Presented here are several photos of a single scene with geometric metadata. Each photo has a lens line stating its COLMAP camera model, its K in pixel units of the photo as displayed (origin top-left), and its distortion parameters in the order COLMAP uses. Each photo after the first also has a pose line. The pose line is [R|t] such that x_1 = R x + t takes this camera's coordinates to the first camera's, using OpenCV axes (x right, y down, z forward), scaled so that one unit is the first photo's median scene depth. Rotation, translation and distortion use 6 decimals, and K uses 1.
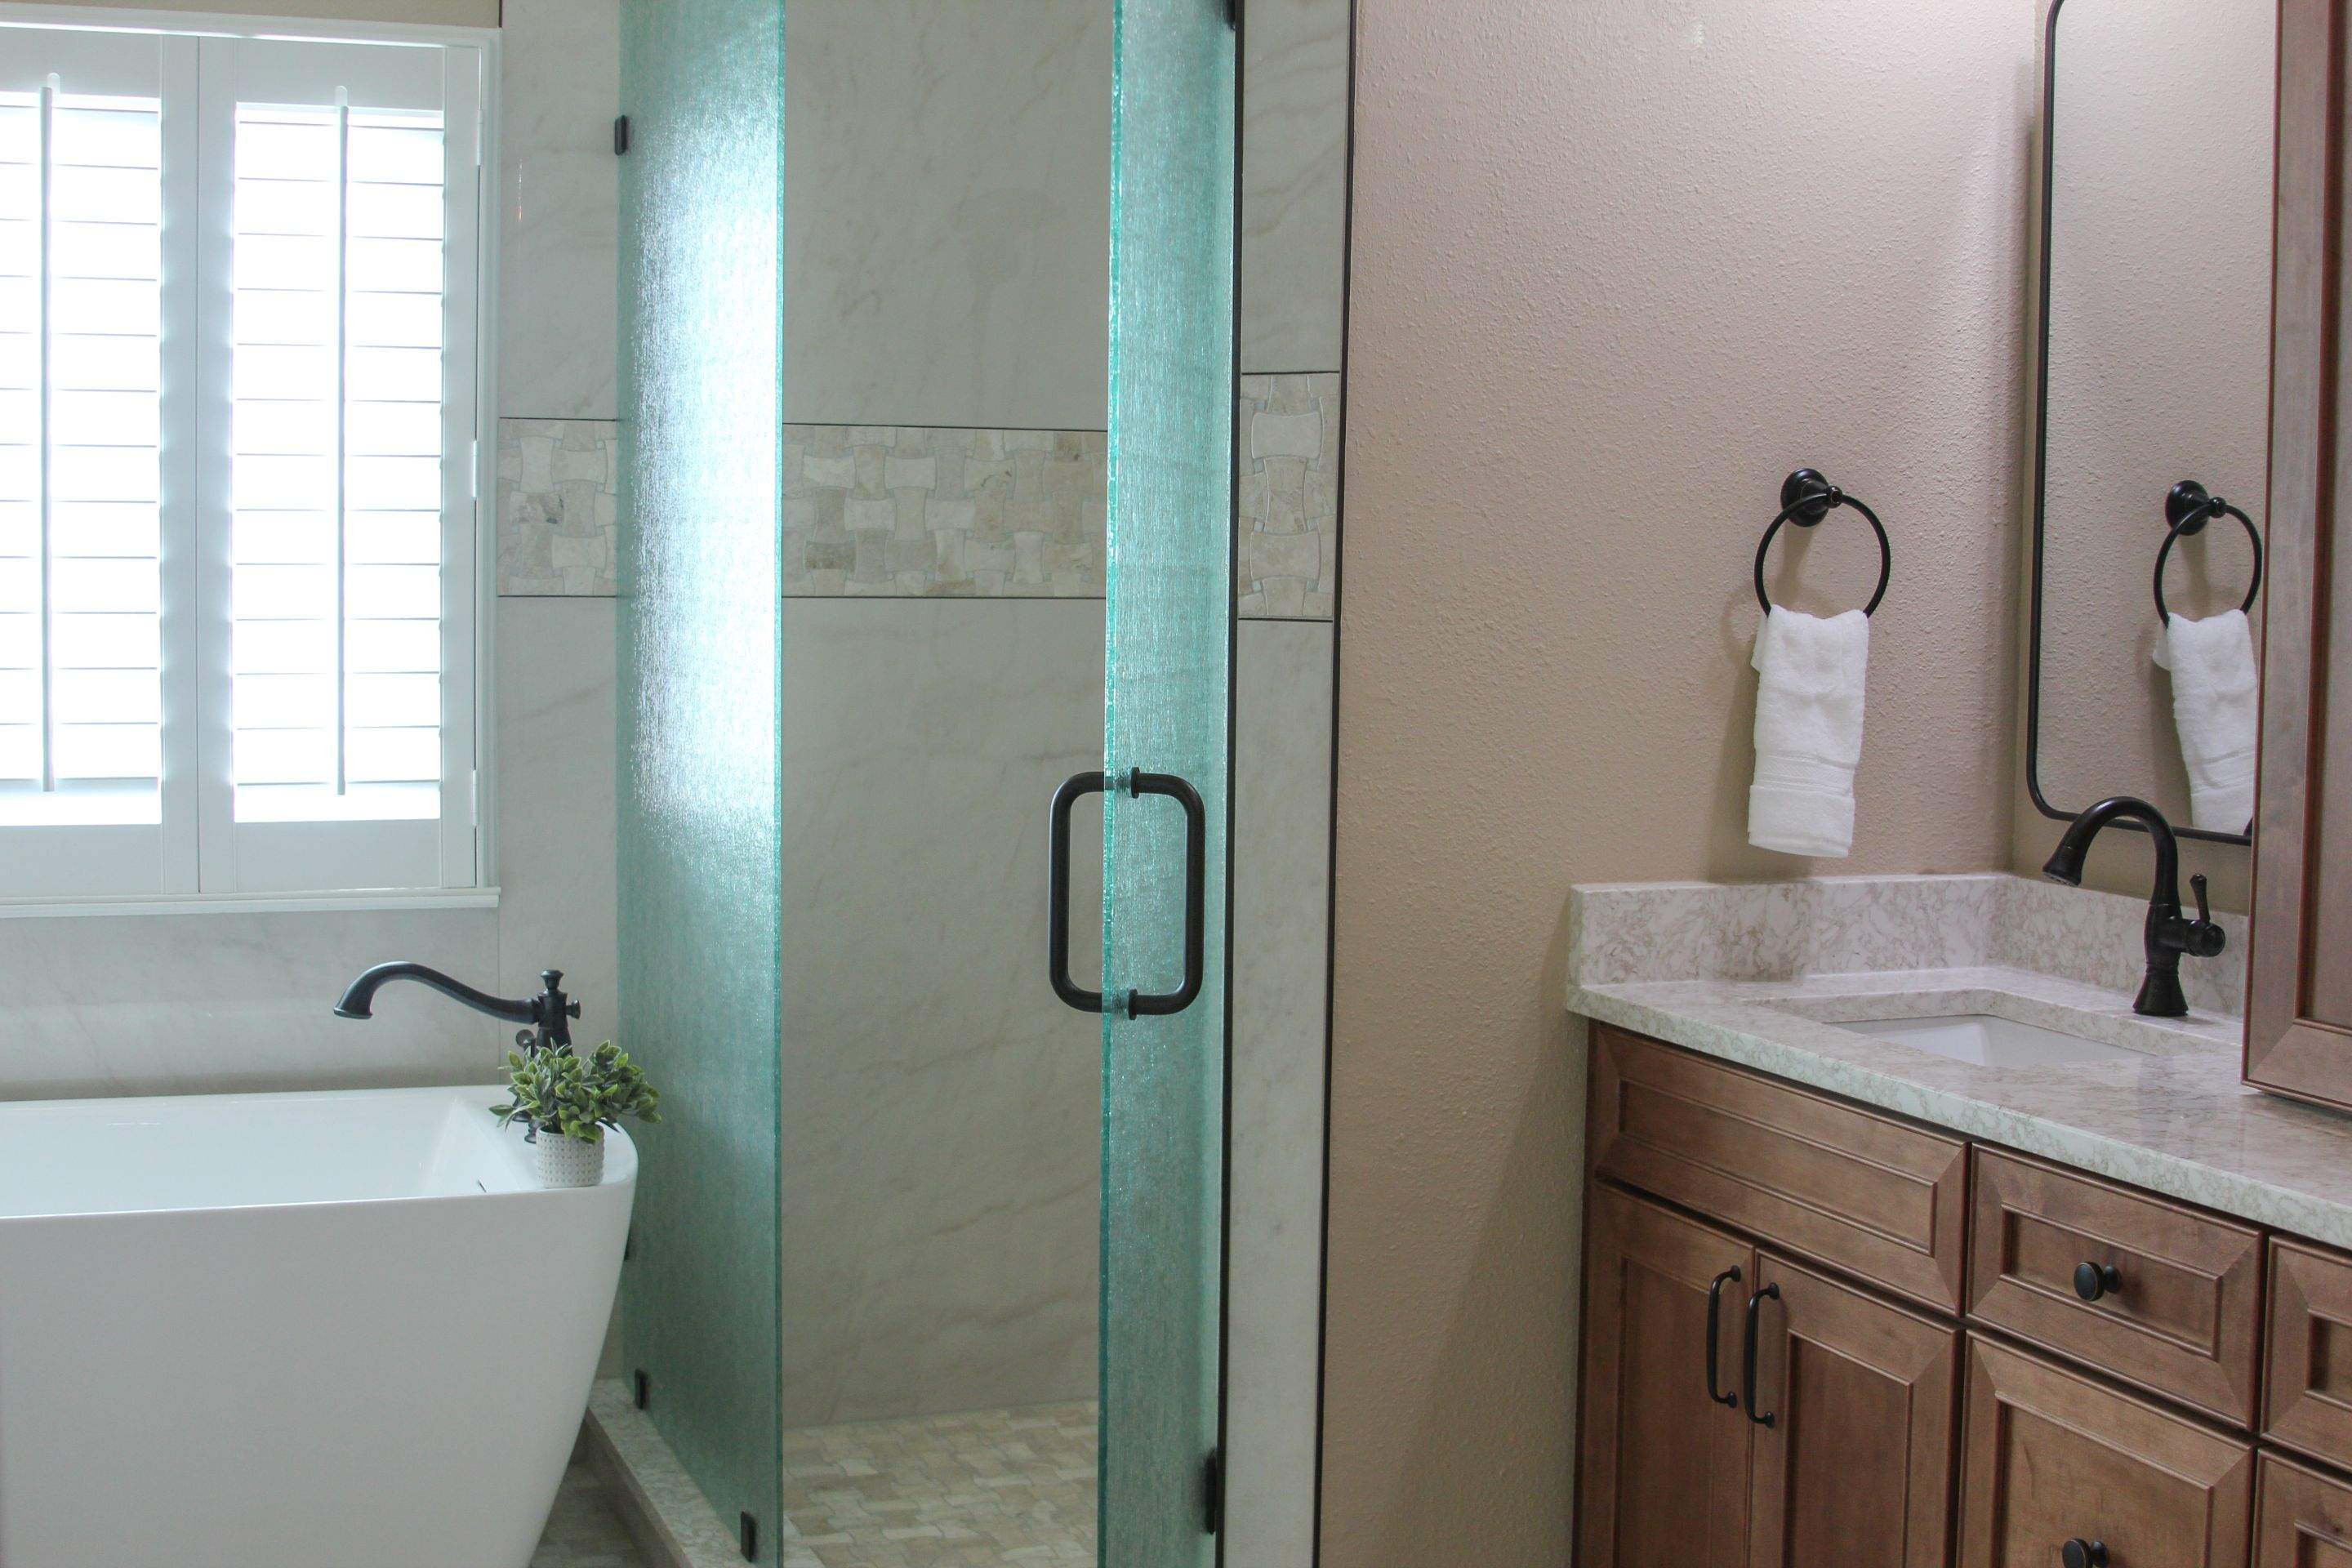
lens RADIAL K [[3045.0, 0, 1174.5], [0, 3045.0, 807.2], [0, 0, 1]] dist [-0.162568, 0.125463]
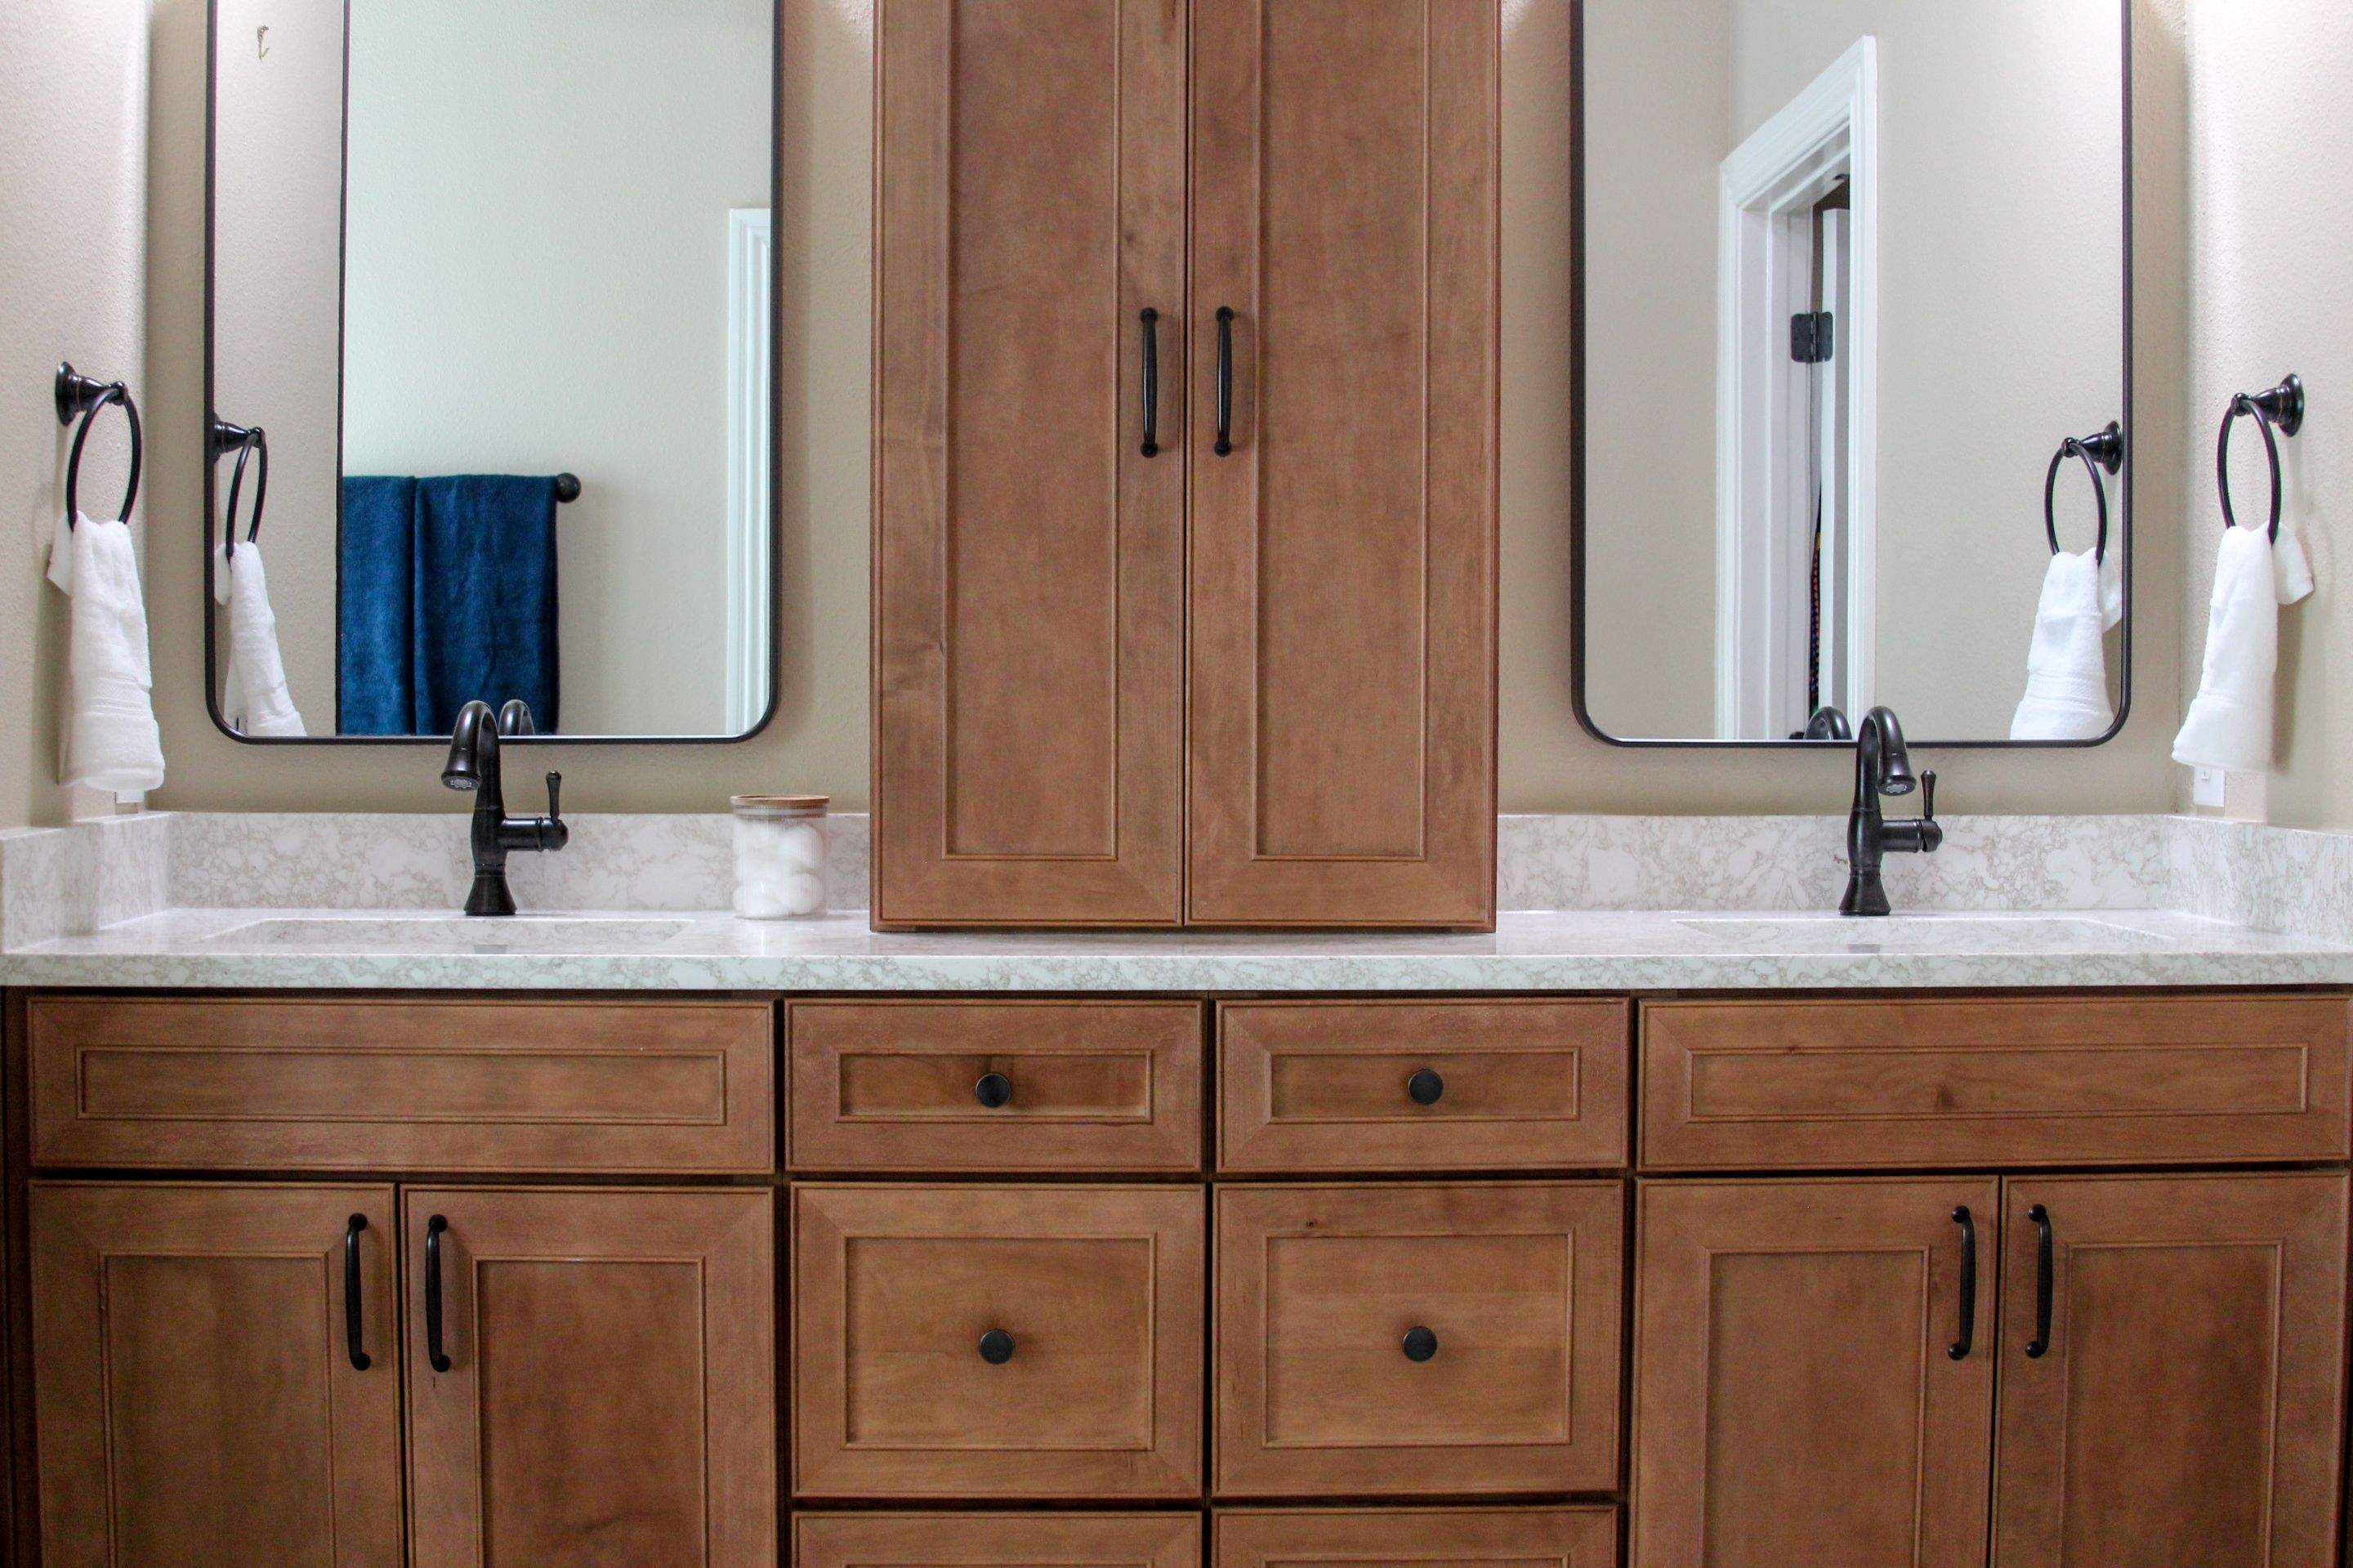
lens RADIAL K [[3046.4, 0, 1175.0], [0, 3046.4, 807.2], [0, 0, 1]] dist [-0.162568, 0.125463]
pose [[0.312528, -0.047444, 0.948723, -0.570995], [0.079269, 0.996571, 0.023724, 0.026430], [-0.946595, 0.067790, 0.315217, 0.452724]]
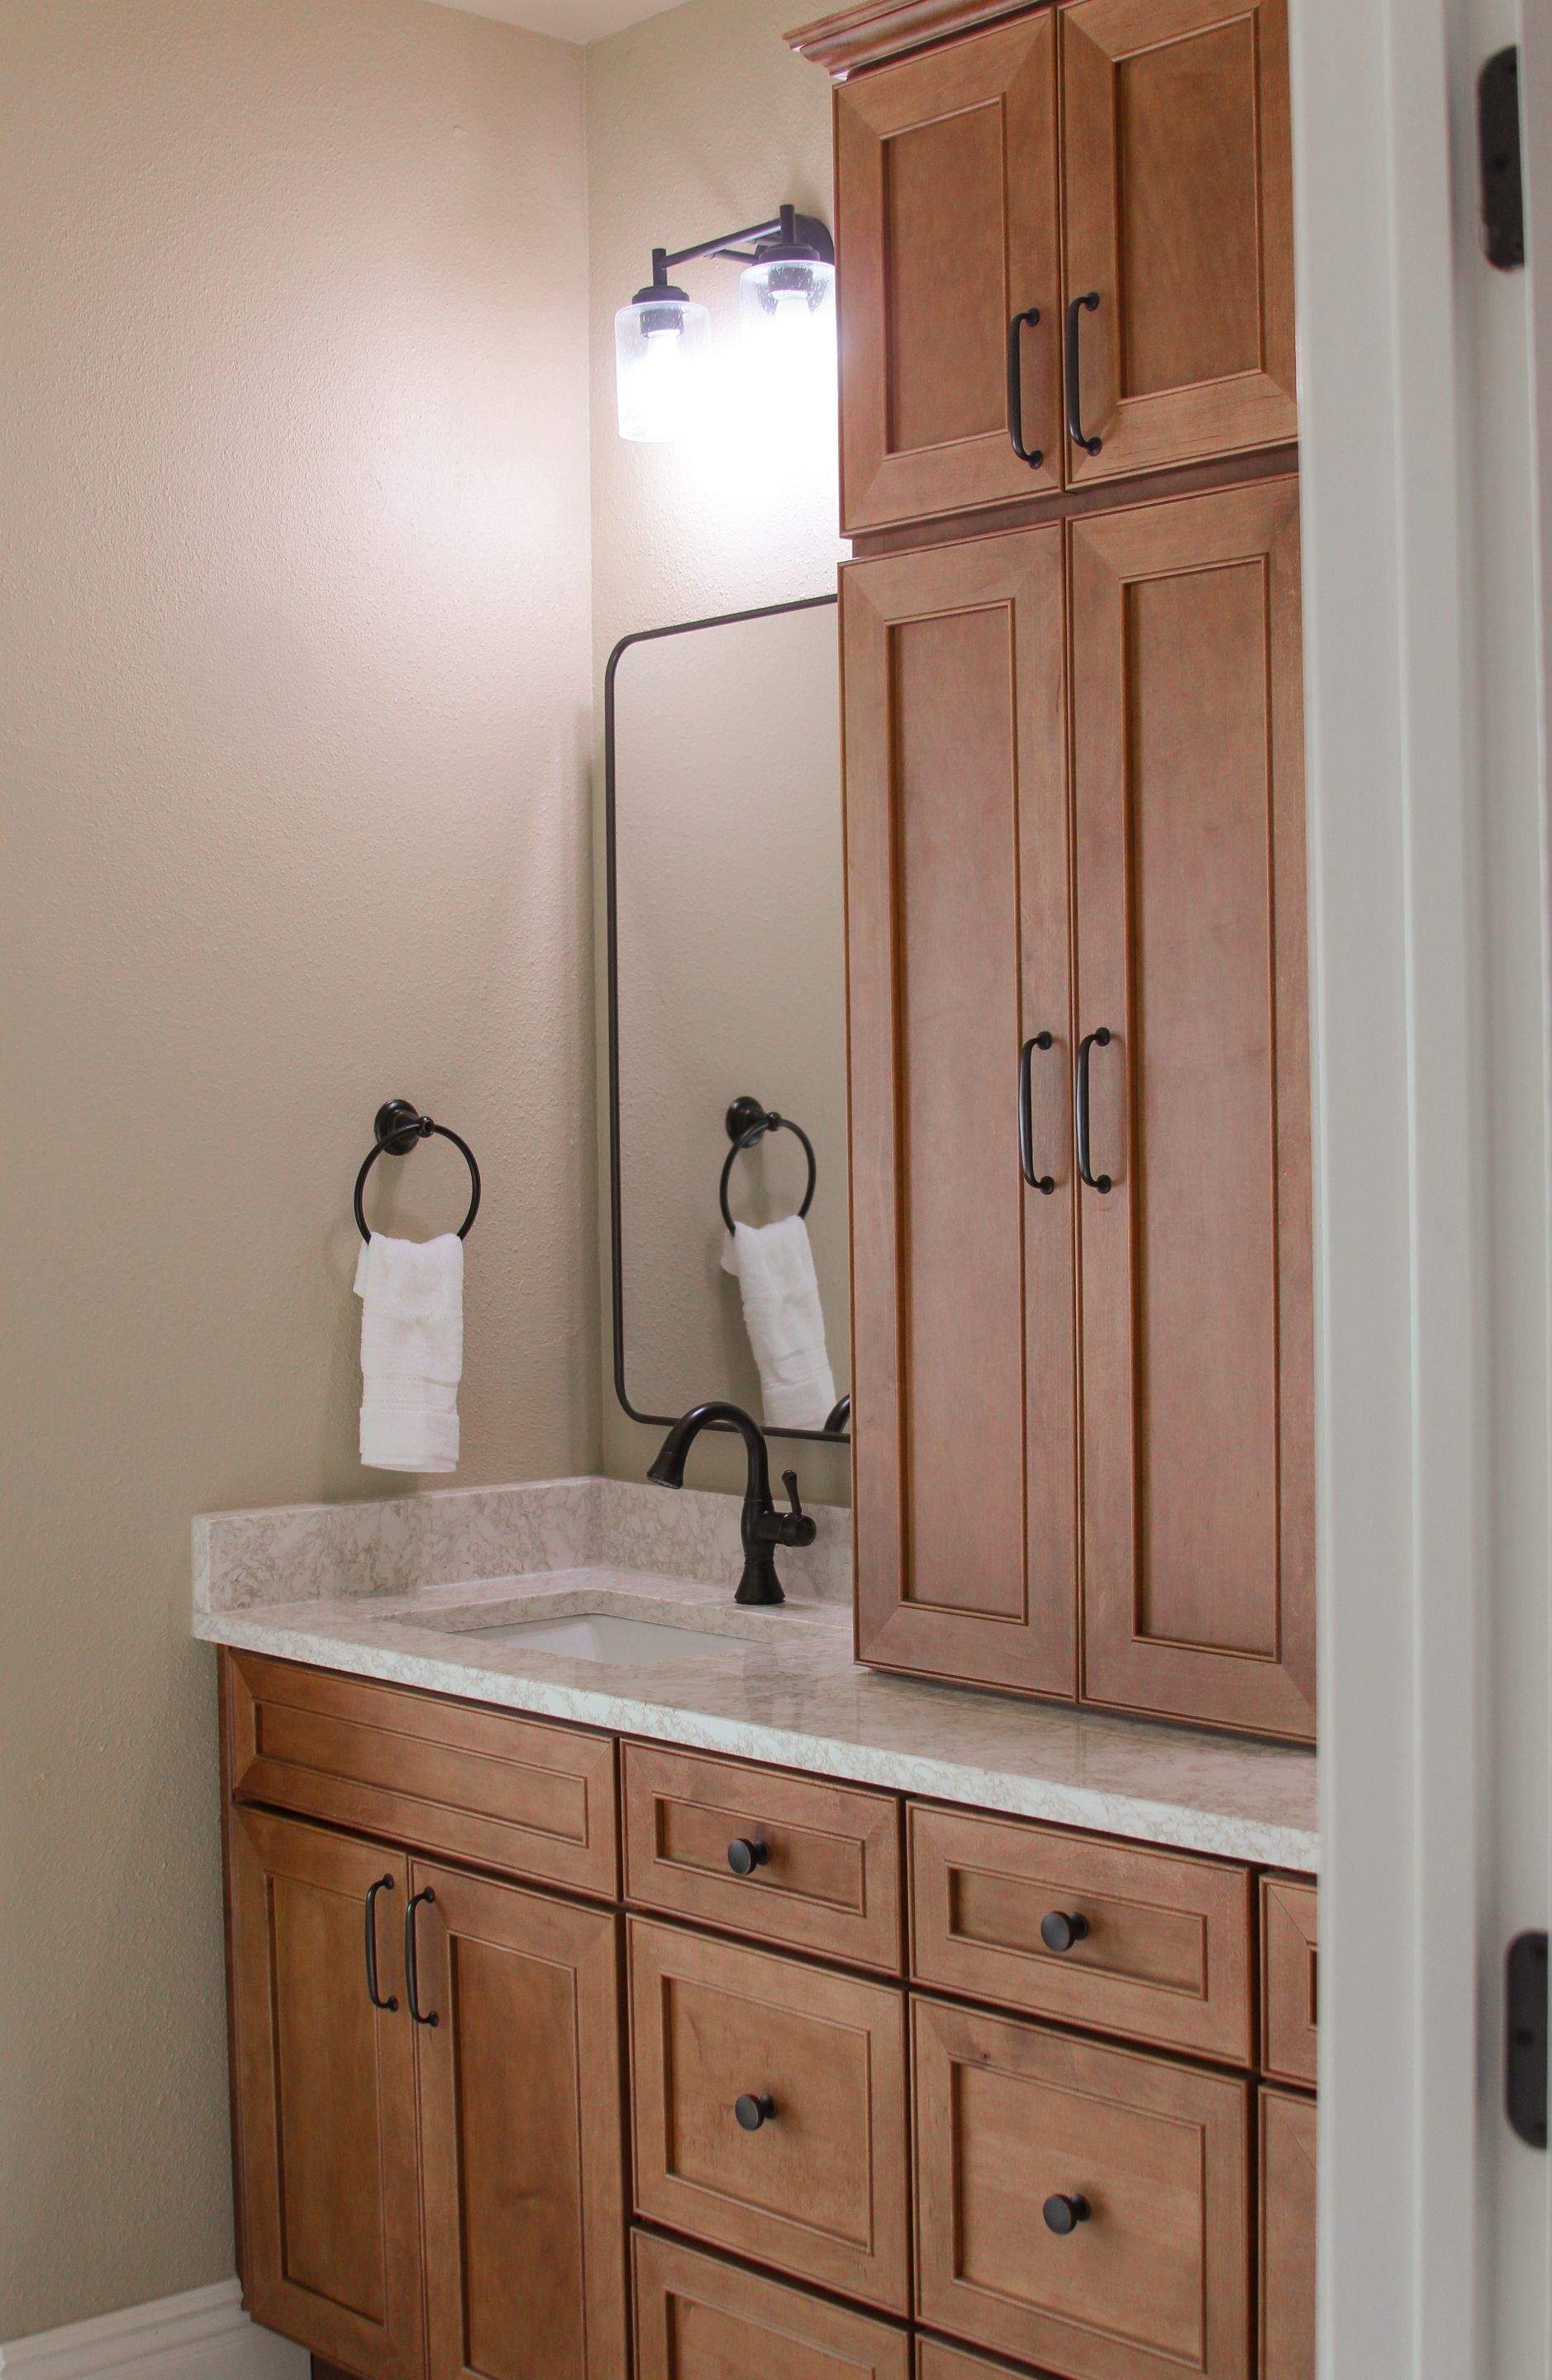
lens RADIAL K [[3234.4, 0, 776.0], [0, 3234.4, 1190.0], [0, 0, 1]] dist [-0.154760, -0.016269]
pose [[0.933301, -0.031634, 0.357700, -0.073572], [0.053984, 0.997152, -0.052670, -0.016902], [-0.355015, 0.068467, 0.932350, -0.088651]]
